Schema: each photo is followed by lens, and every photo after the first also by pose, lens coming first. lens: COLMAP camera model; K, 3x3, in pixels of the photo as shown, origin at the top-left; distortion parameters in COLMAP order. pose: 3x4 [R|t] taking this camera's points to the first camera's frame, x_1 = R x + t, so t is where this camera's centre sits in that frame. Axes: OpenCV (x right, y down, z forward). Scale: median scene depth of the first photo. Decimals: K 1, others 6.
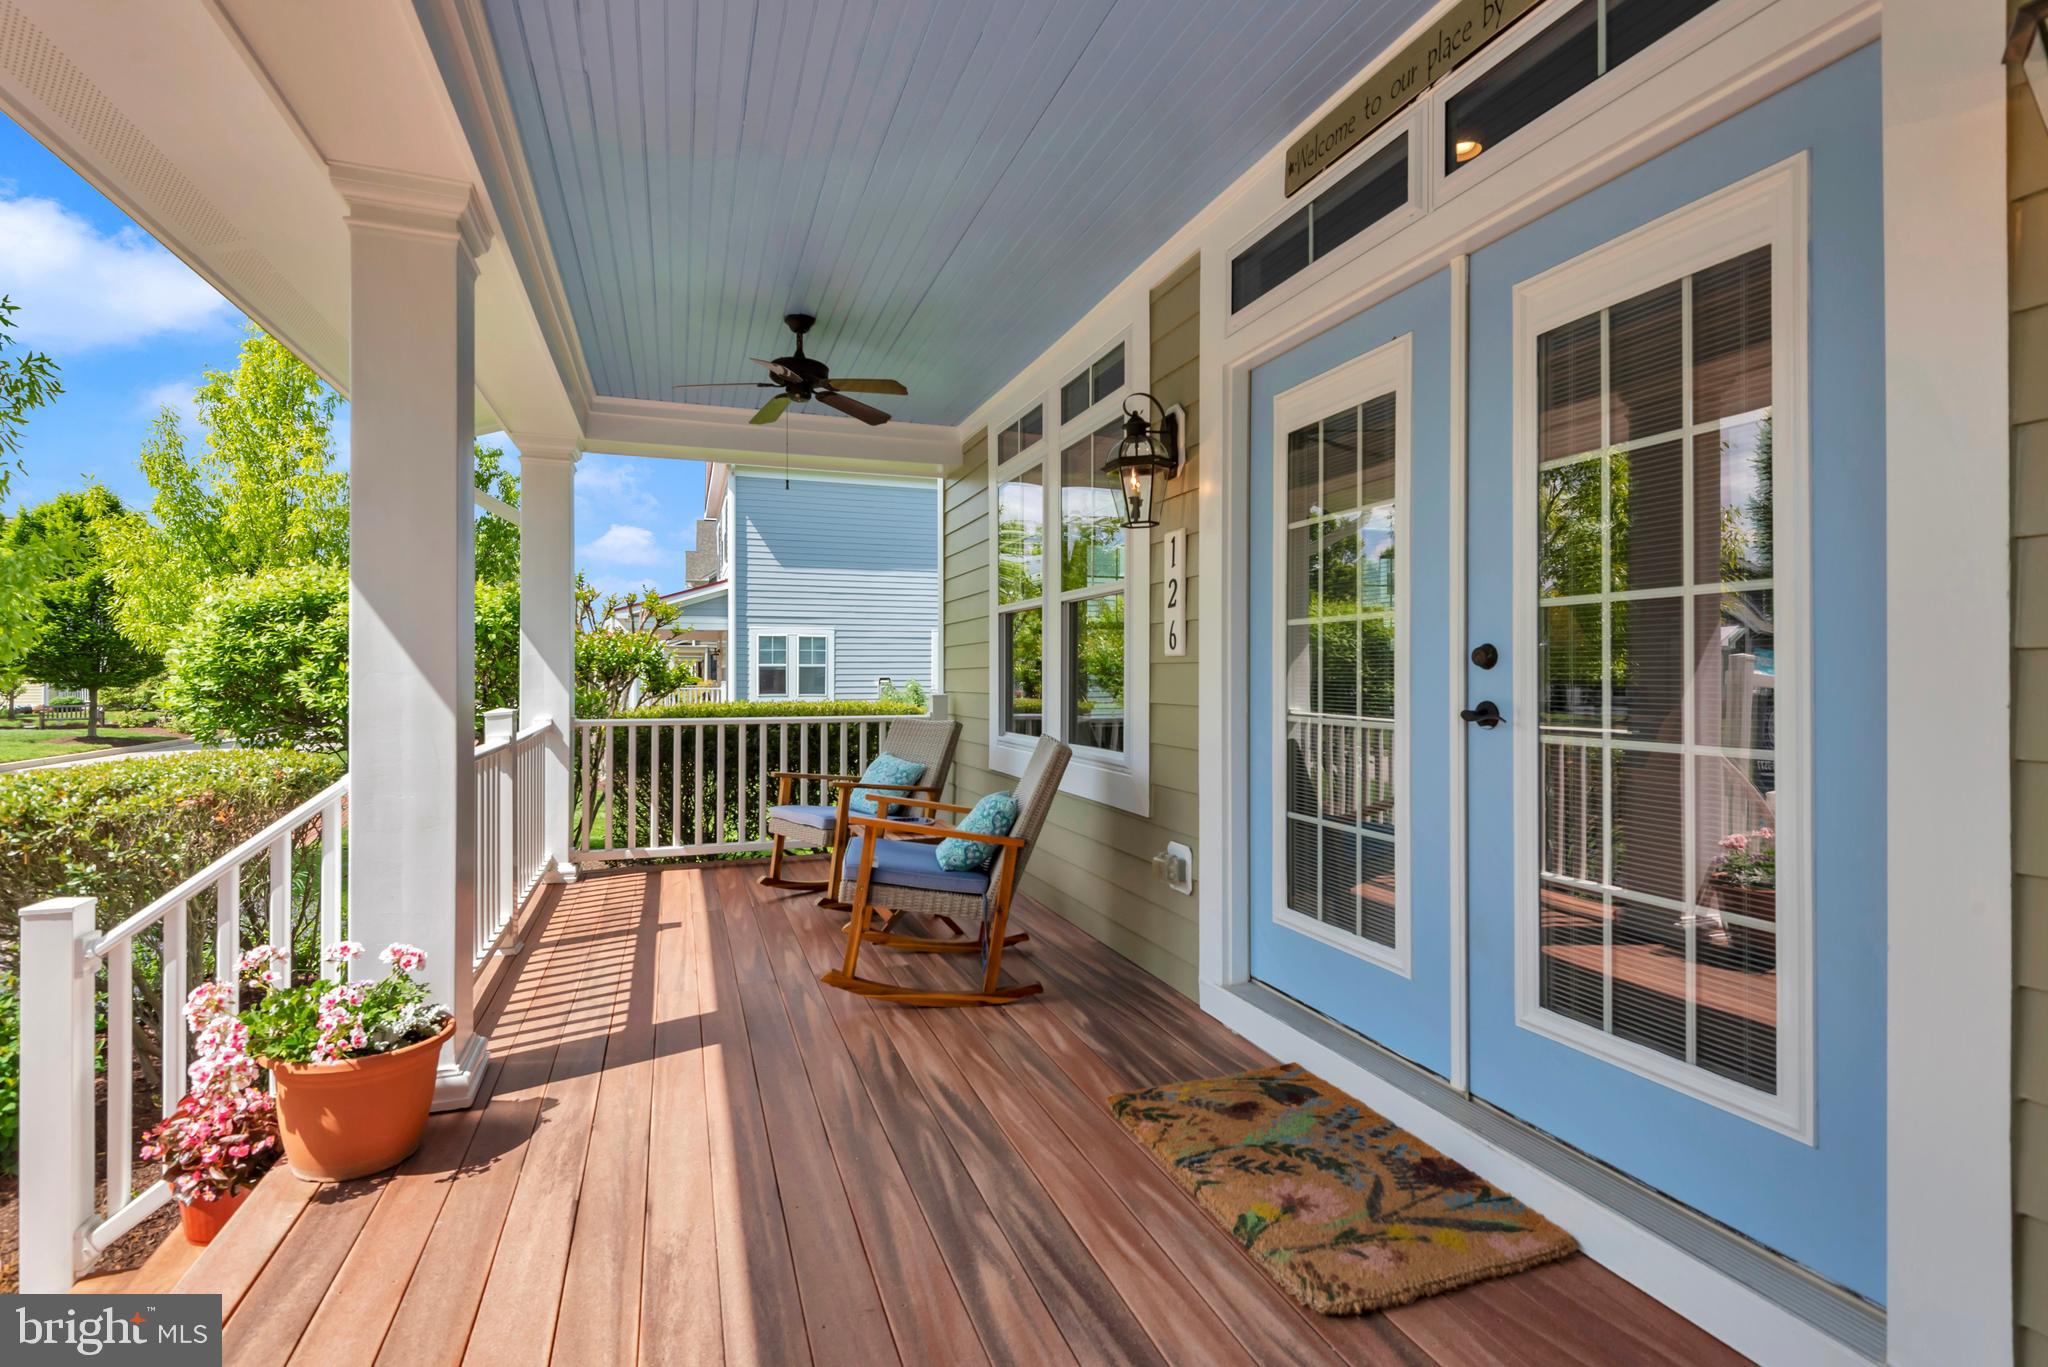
lens RADIAL K [[964.4, 0, 1016.2], [0, 964.4, 679.7], [0, 0, 1]] dist [-0.002071, -0.001234]
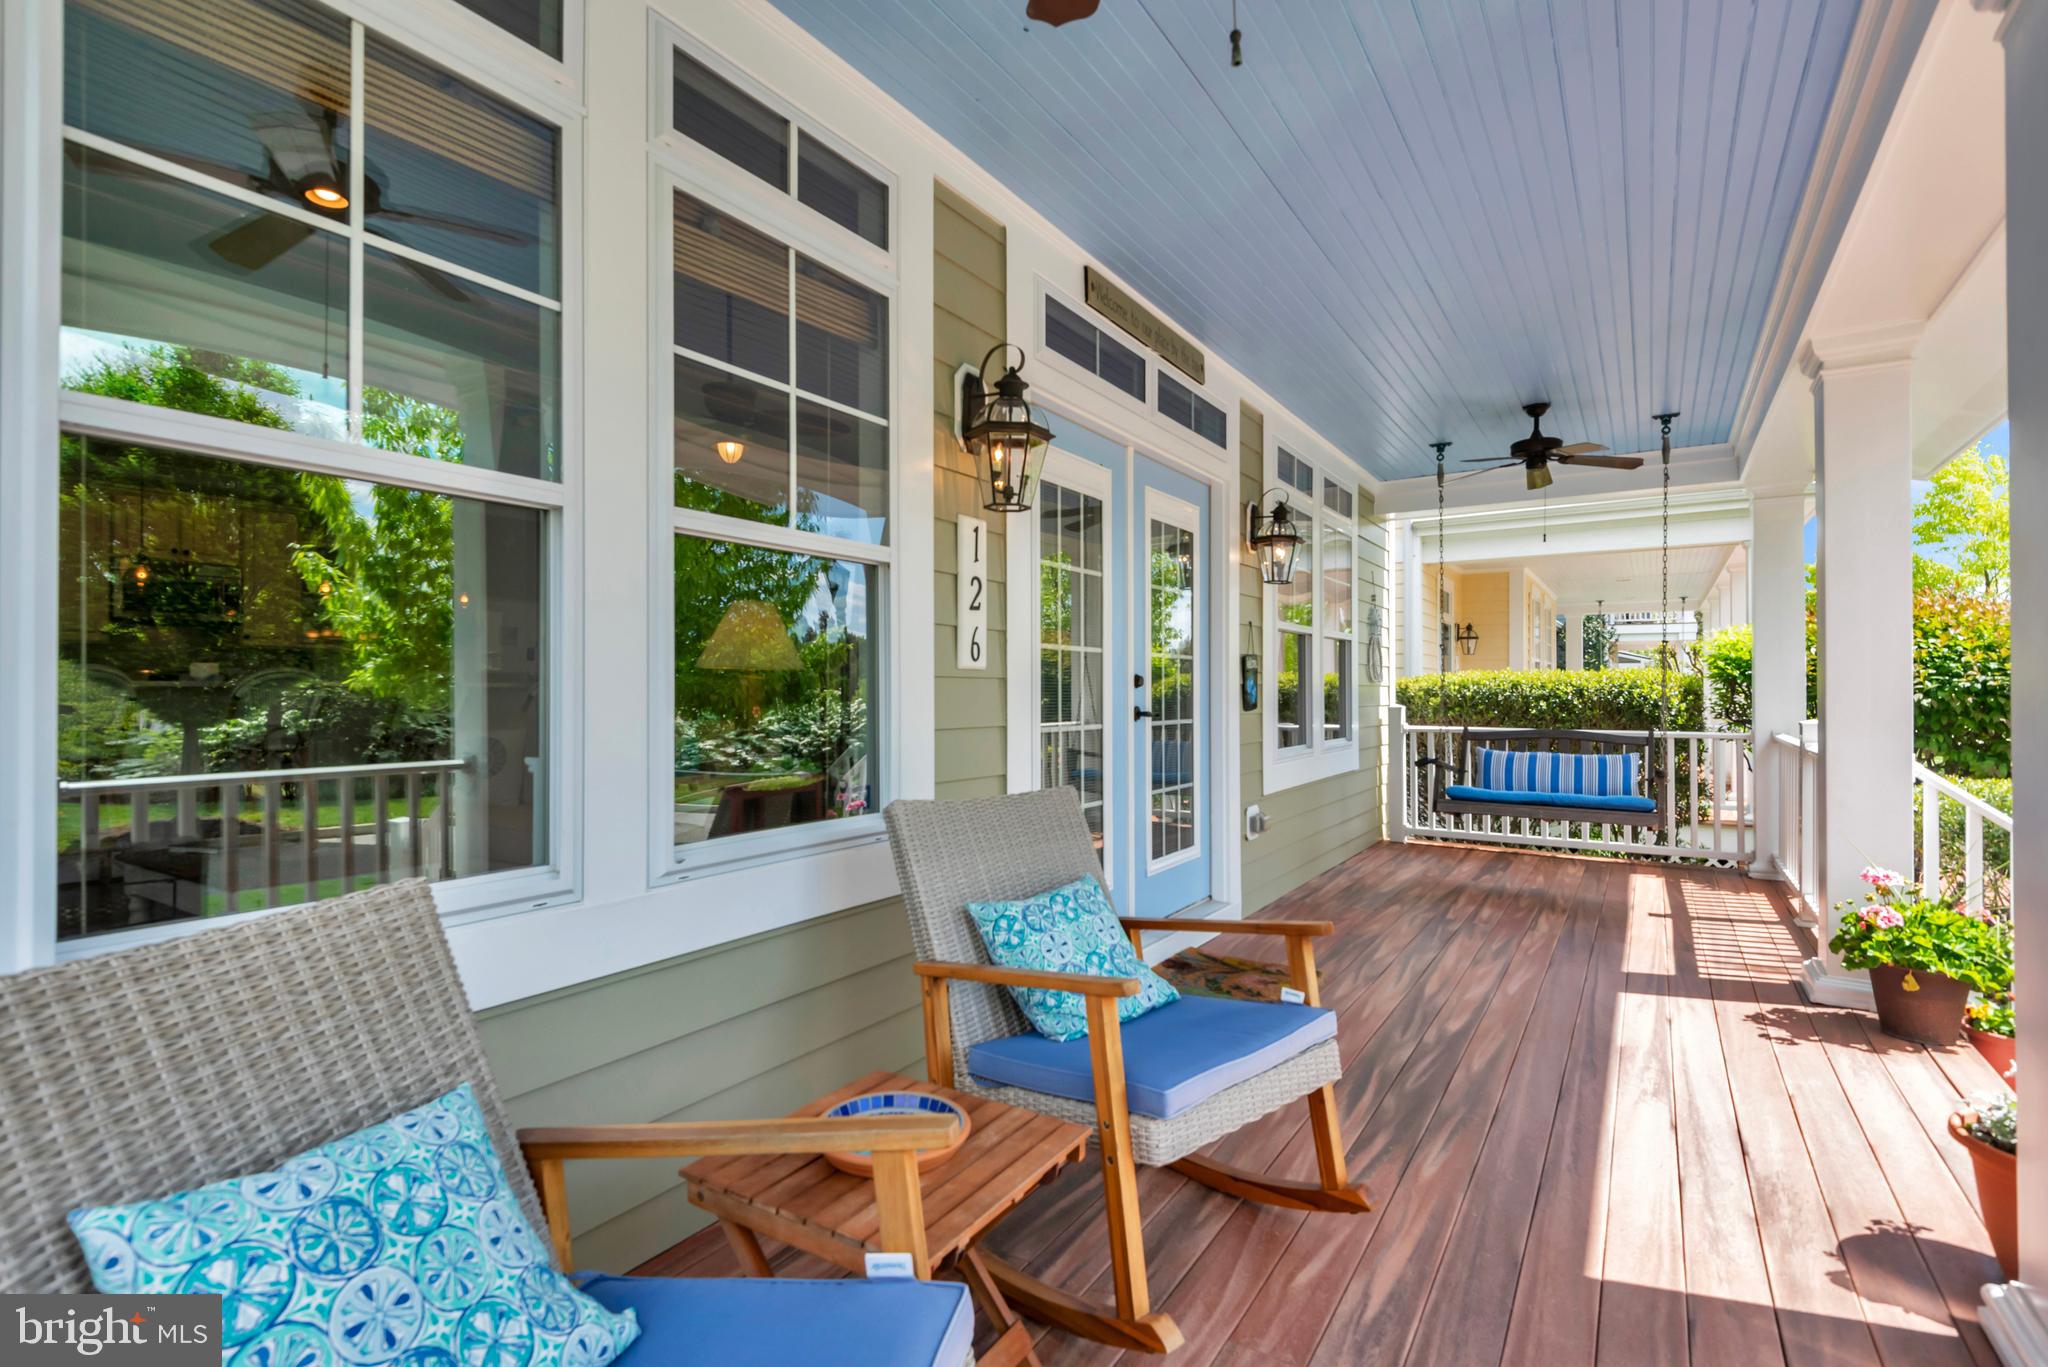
lens RADIAL K [[964.4, 0, 1016.2], [0, 964.4, 679.7], [0, 0, 1]] dist [-0.002071, -0.001234]
pose [[-0.606675, -0.001997, 0.794948, -0.673280], [-0.004080, 0.999991, -0.000601, -0.020398], [-0.794940, -0.003608, -0.606678, 1.917419]]
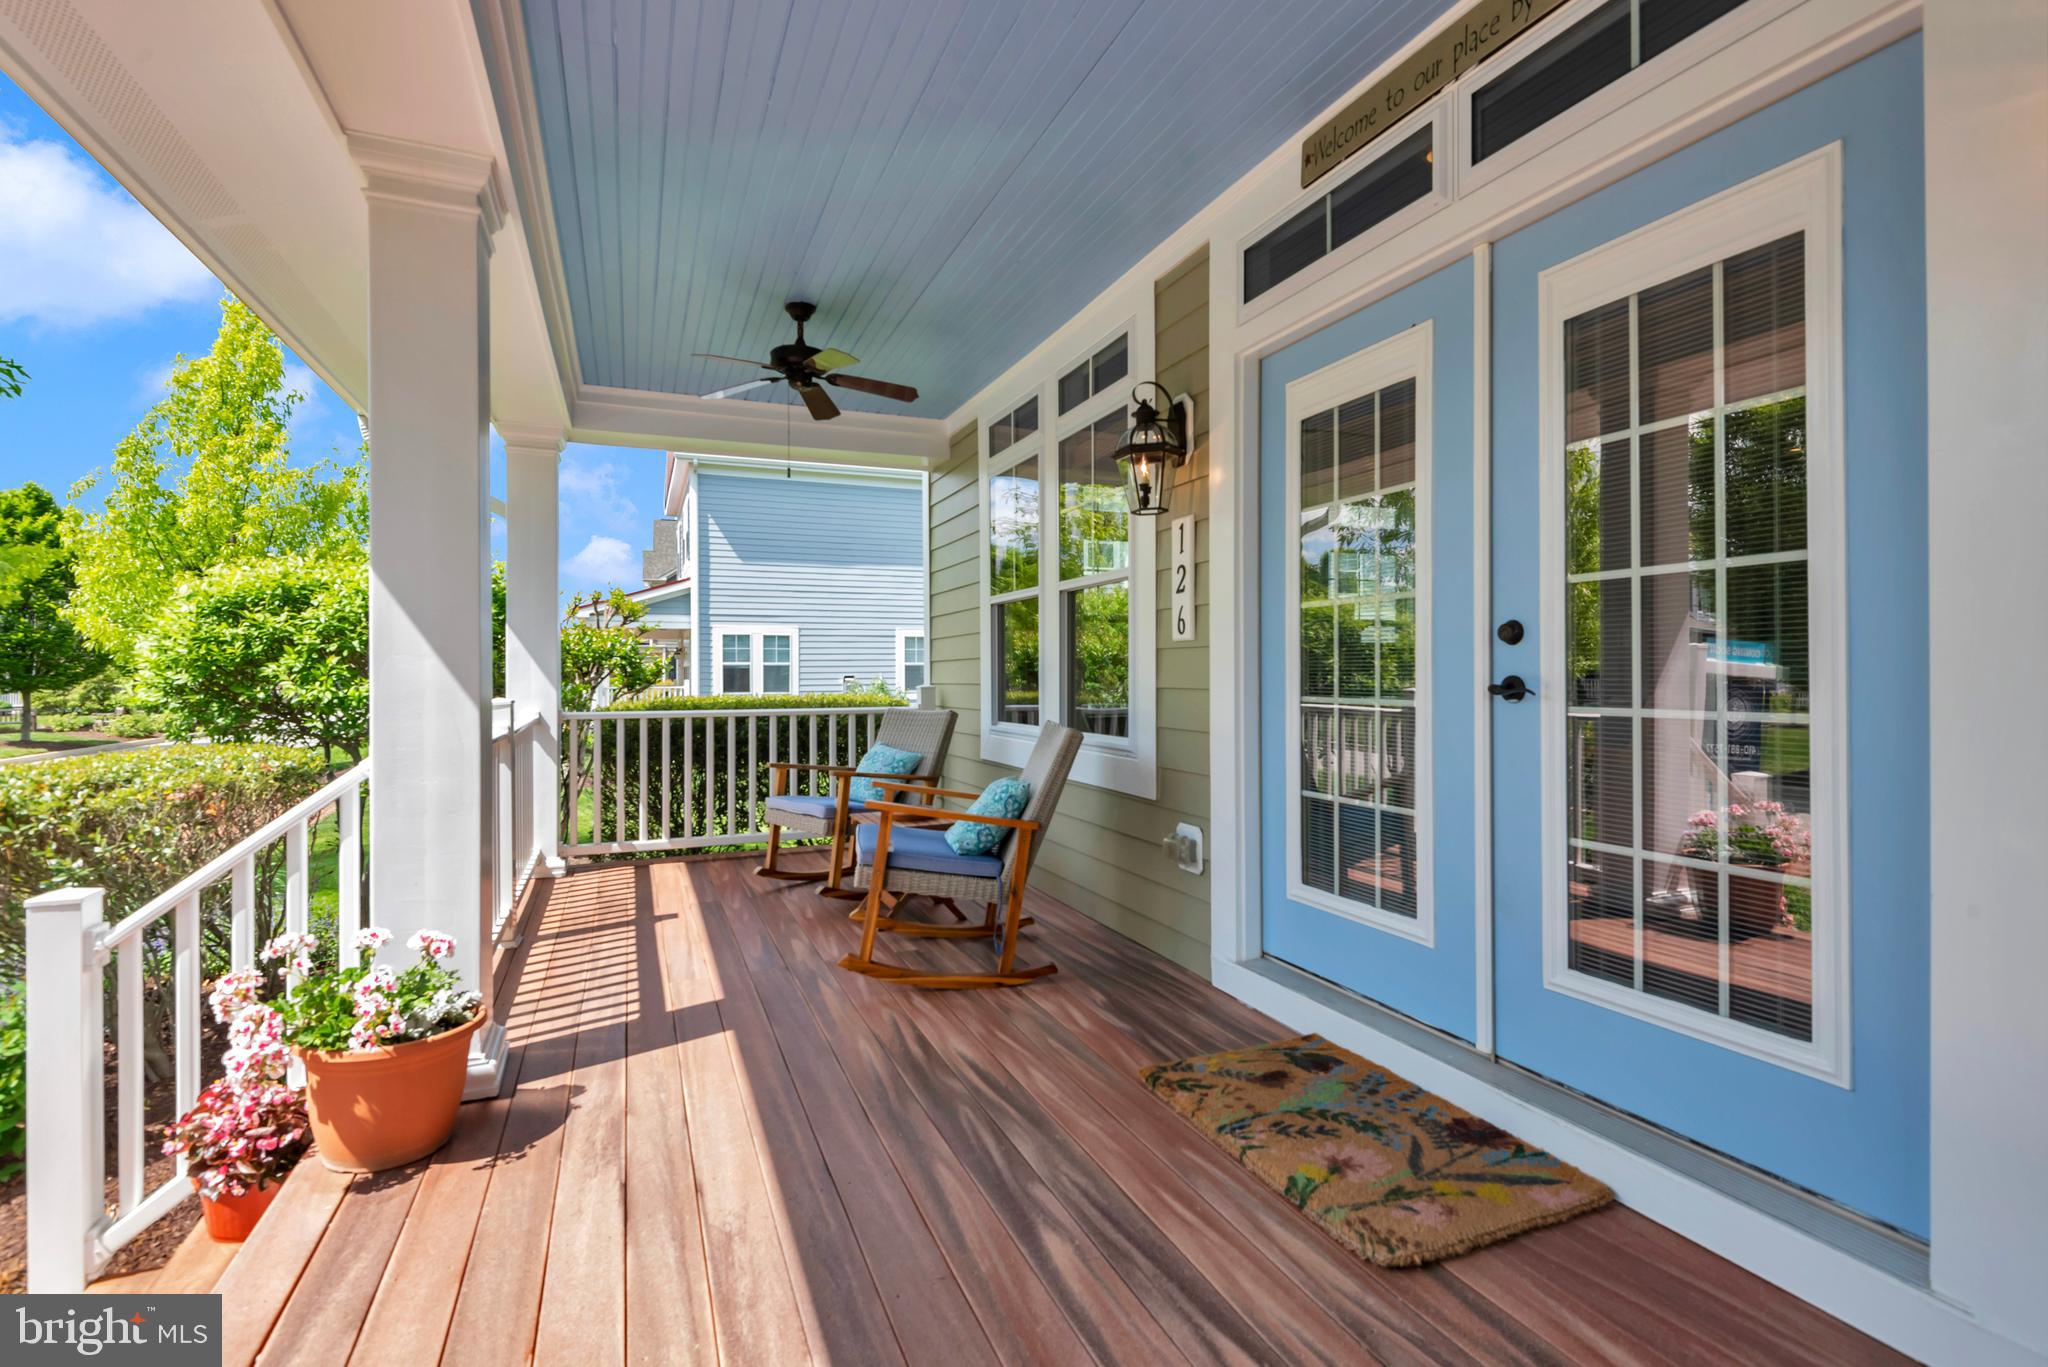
lens RADIAL K [[952.7, 0, 1015.4], [0, 952.7, 681.2], [0, 0, 1]] dist [-0.002746, -0.000927]
pose [[0.998929, -0.005614, 0.045931, -0.077096], [0.005506, 0.999982, 0.002487, 0.019303], [-0.045944, -0.002231, 0.998942, 0.004104]]
